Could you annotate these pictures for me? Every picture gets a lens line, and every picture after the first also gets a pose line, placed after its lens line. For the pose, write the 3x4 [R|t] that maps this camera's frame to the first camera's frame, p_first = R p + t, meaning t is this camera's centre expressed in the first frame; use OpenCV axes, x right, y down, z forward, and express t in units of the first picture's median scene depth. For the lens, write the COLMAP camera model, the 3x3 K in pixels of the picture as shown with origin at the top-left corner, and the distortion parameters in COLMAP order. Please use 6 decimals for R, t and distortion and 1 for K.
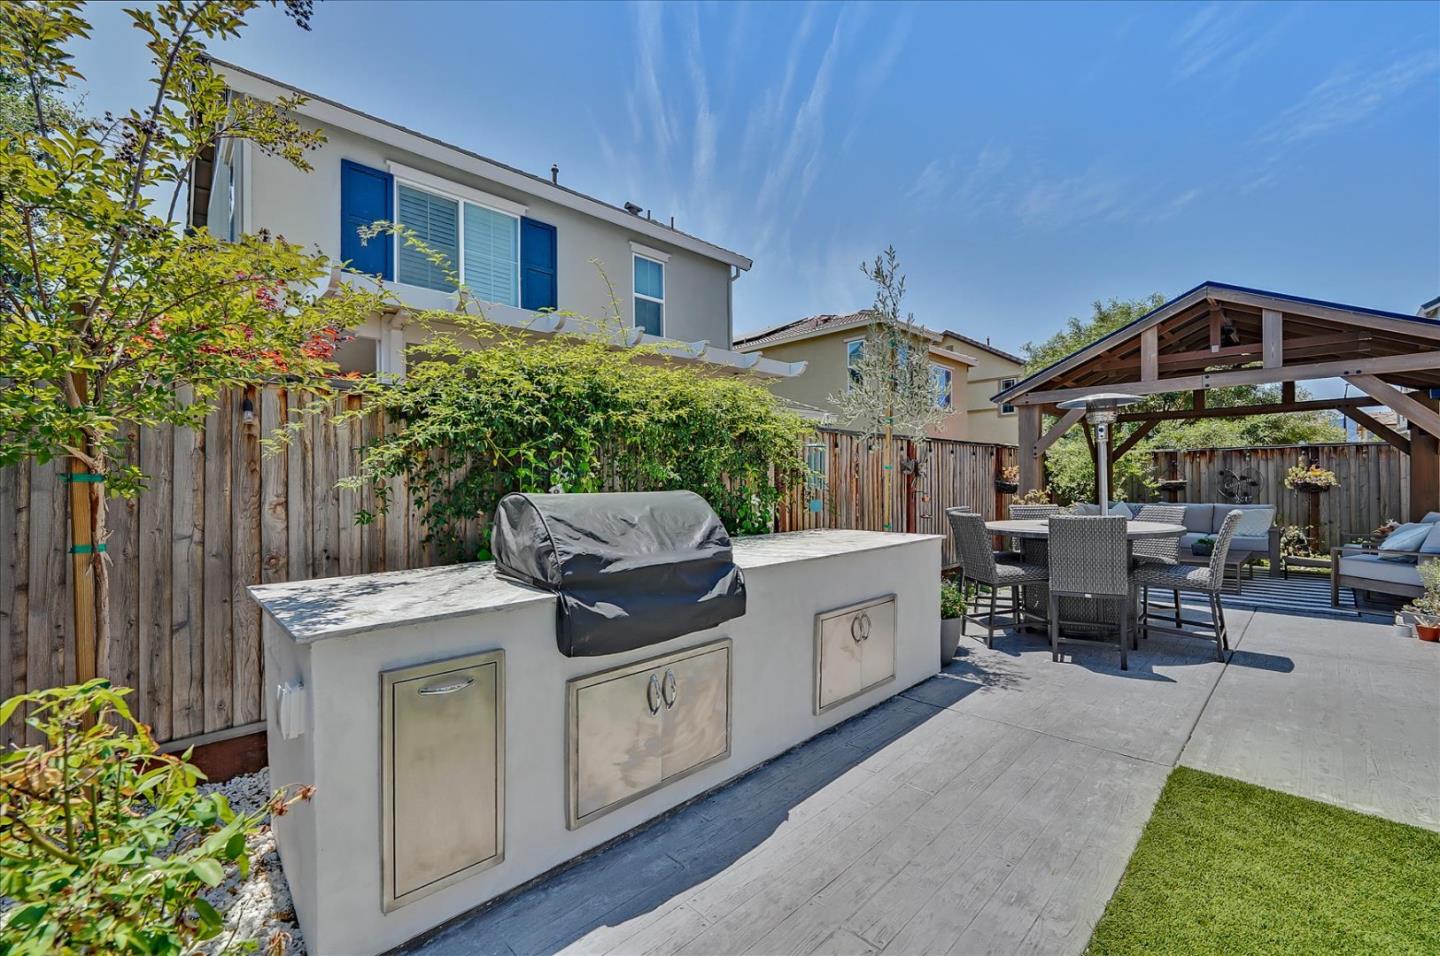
lens RADIAL K [[596.5, 0, 715.7], [0, 596.5, 474.0], [0, 0, 1]] dist [-0.000291, -0.001333]
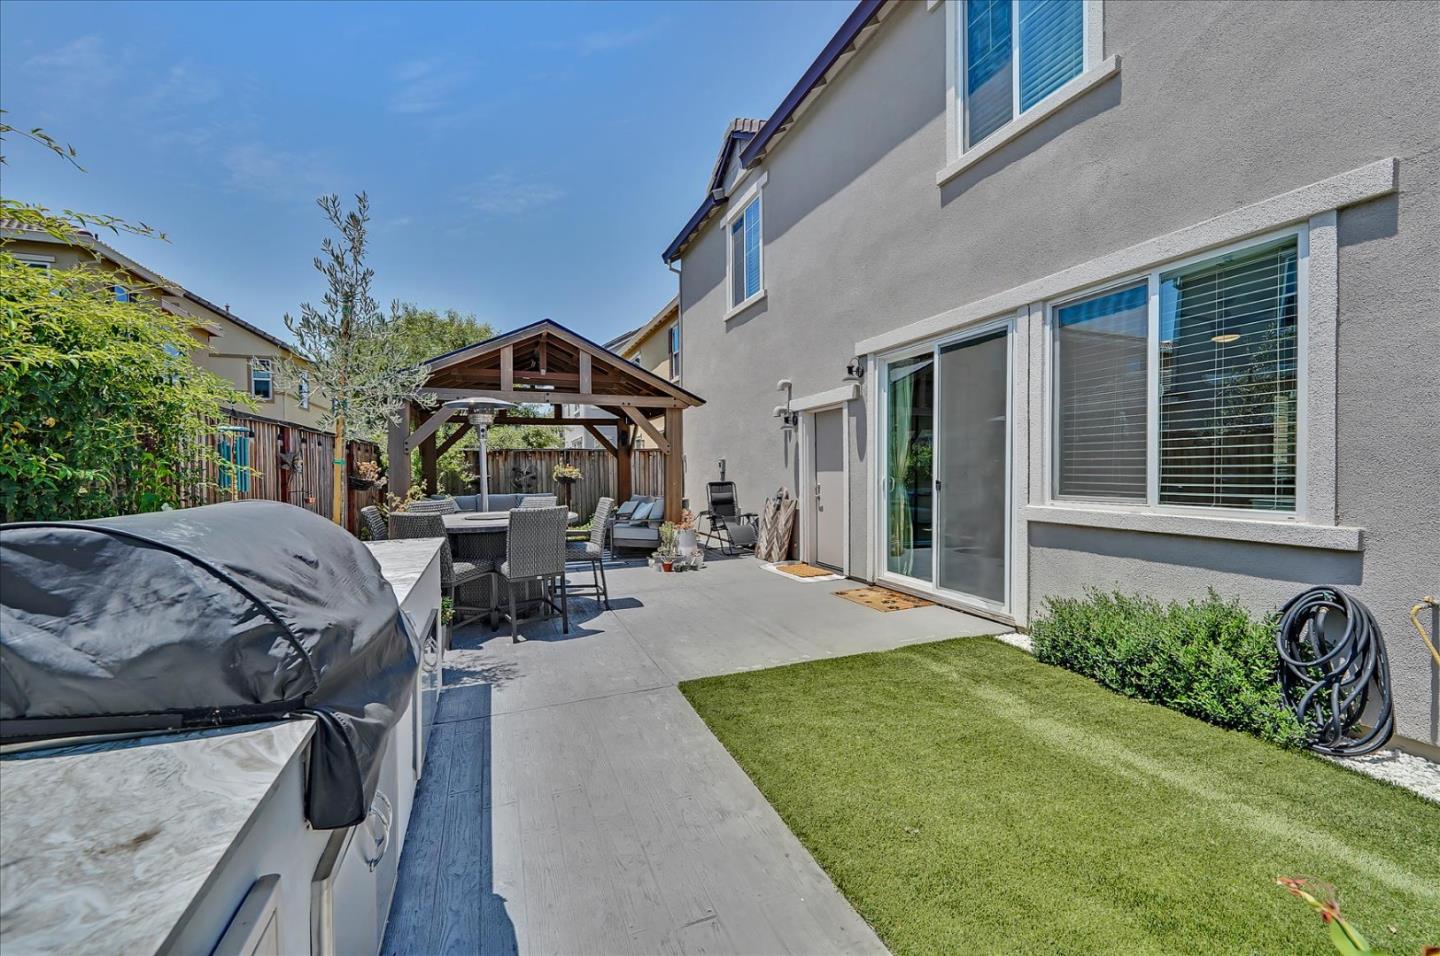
lens RADIAL K [[596.5, 0, 718.4], [0, 596.5, 479.6], [0, 0, 1]] dist [-0.000291, -0.001333]
pose [[0.379856, -0.012672, 0.924959, -0.266778], [-0.004157, 0.999873, 0.015406, -0.002287], [-0.925036, -0.009697, 0.379755, 0.224851]]
